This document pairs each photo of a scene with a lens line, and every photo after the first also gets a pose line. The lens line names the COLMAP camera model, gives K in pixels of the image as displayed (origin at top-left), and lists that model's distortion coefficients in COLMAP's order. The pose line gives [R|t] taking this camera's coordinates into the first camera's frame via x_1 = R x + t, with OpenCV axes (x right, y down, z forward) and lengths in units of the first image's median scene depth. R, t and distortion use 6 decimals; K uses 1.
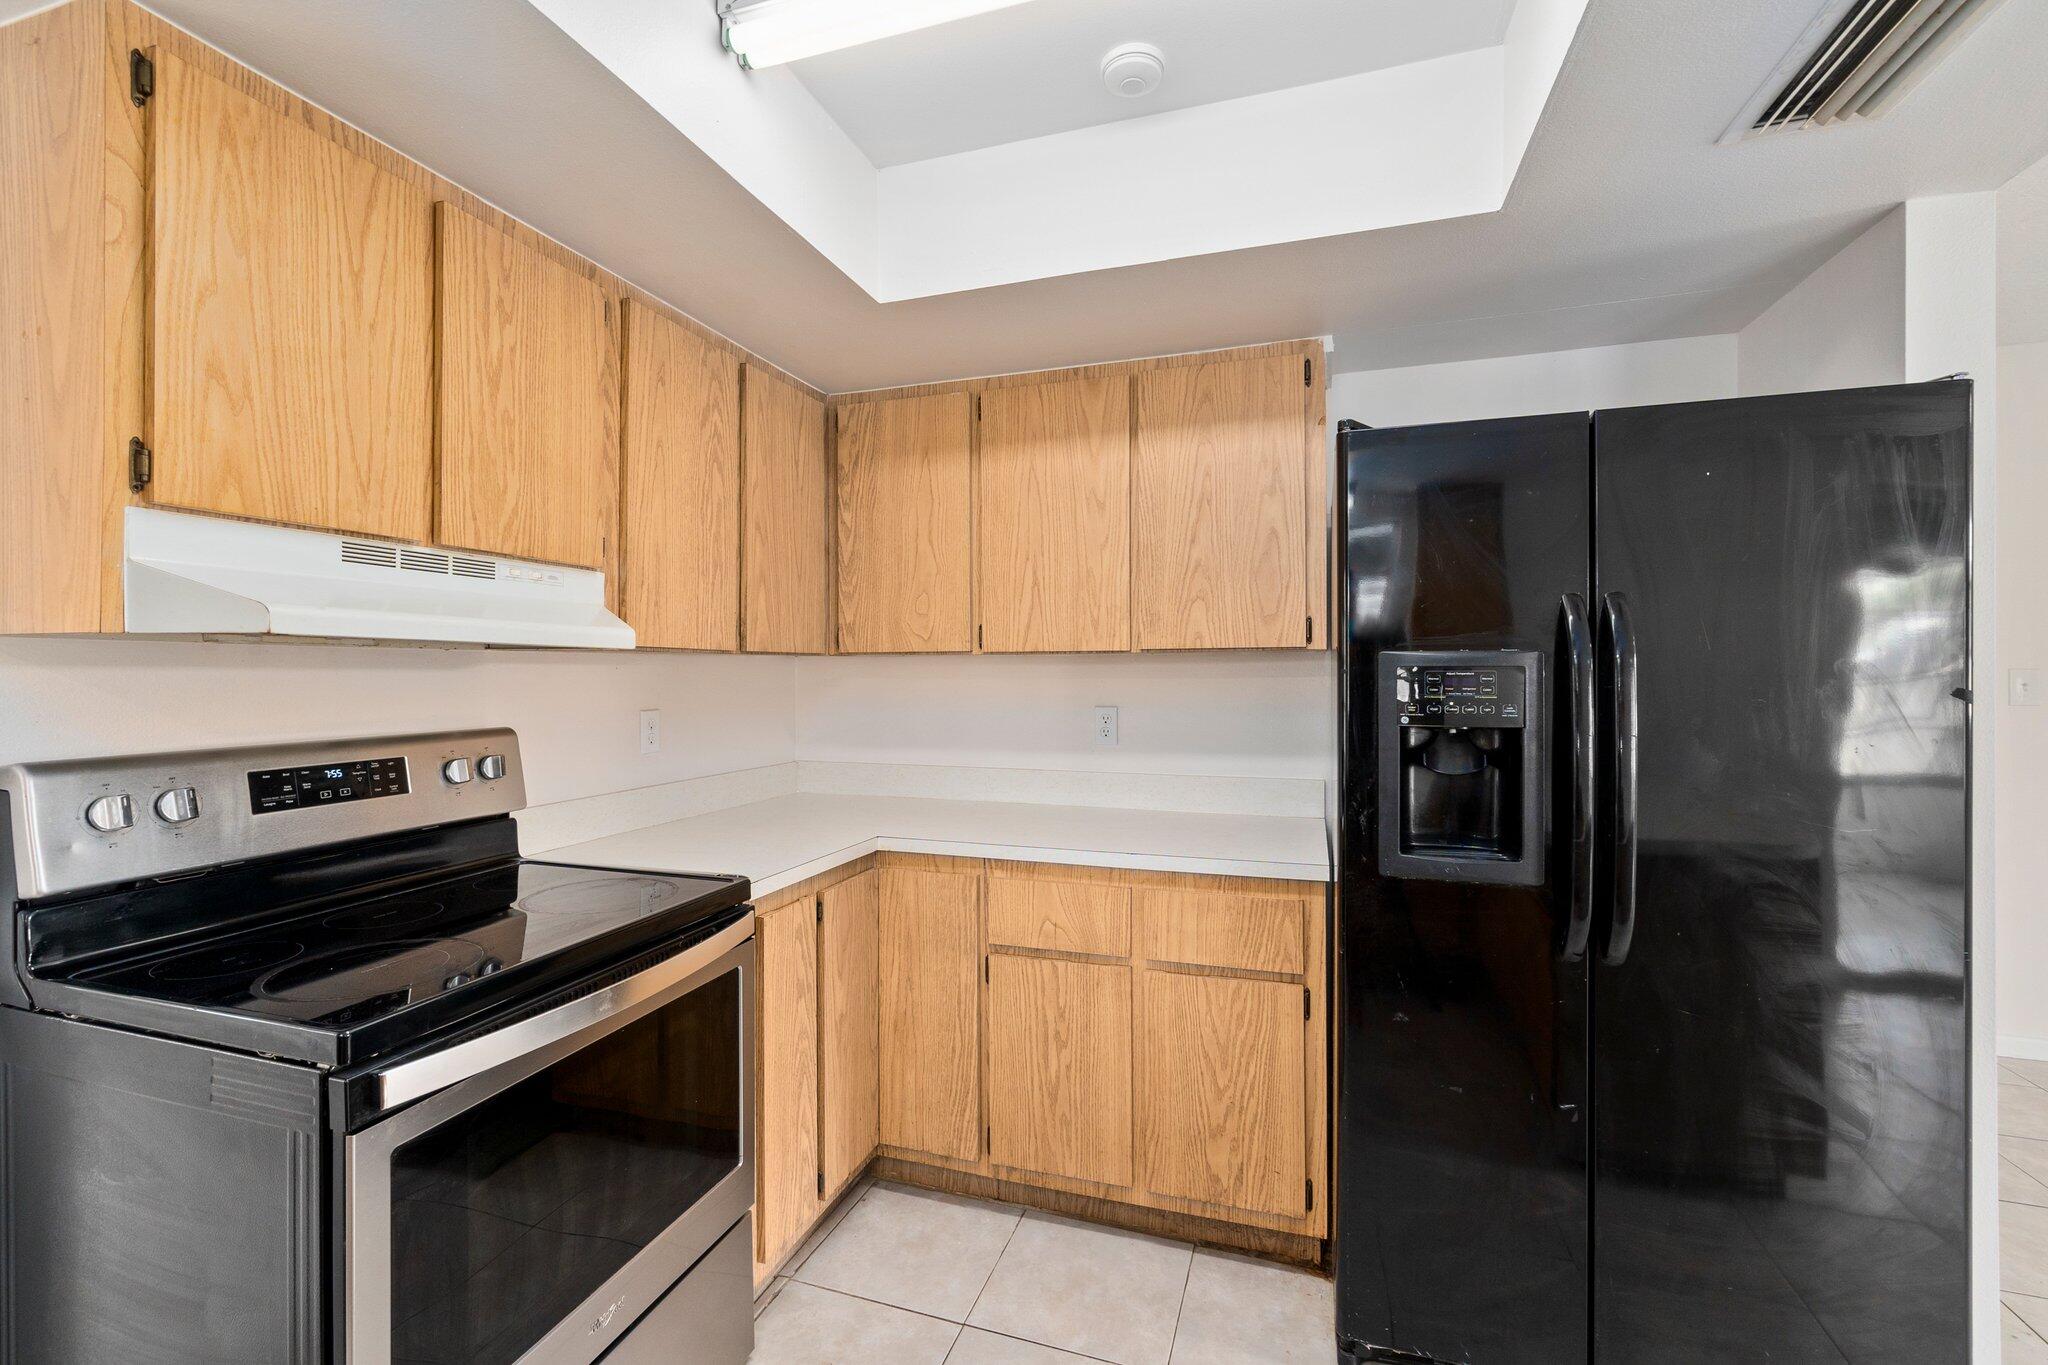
lens RADIAL K [[887.1, 0, 1022.4], [0, 887.1, 682.7], [0, 0, 1]] dist [-0.009478, 0.001774]
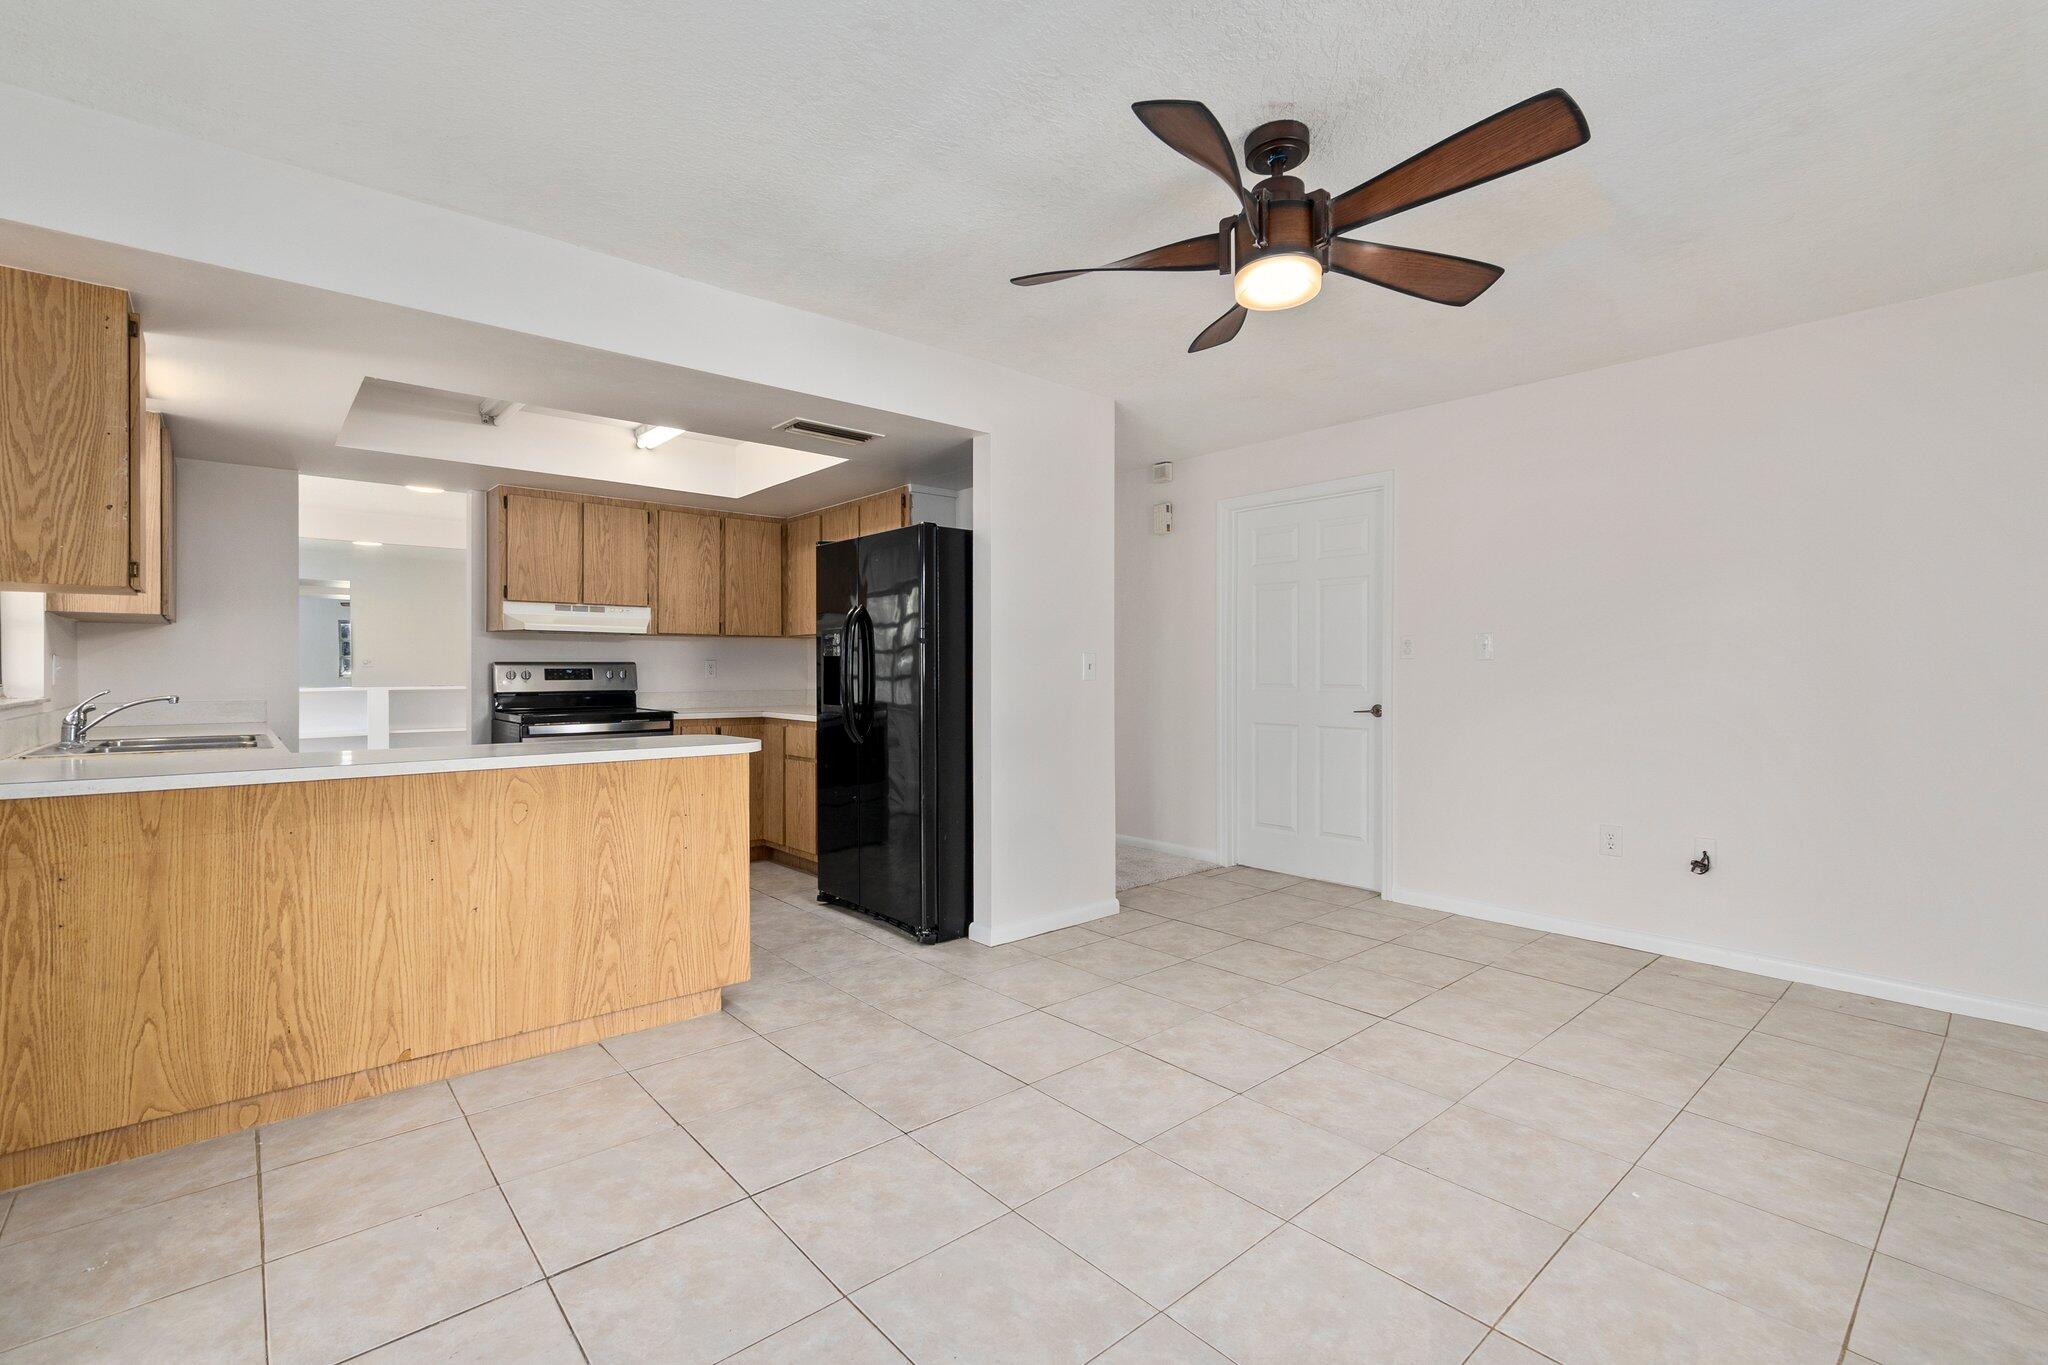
lens RADIAL K [[887.1, 0, 1011.6], [0, 887.1, 673.5], [0, 0, 1]] dist [-0.009478, 0.001774]
pose [[0.866068, 0.001485, -0.499924, 2.268521], [-0.004274, 0.999981, -0.004433, 0.112837], [0.499908, 0.005976, 0.866058, -1.038289]]
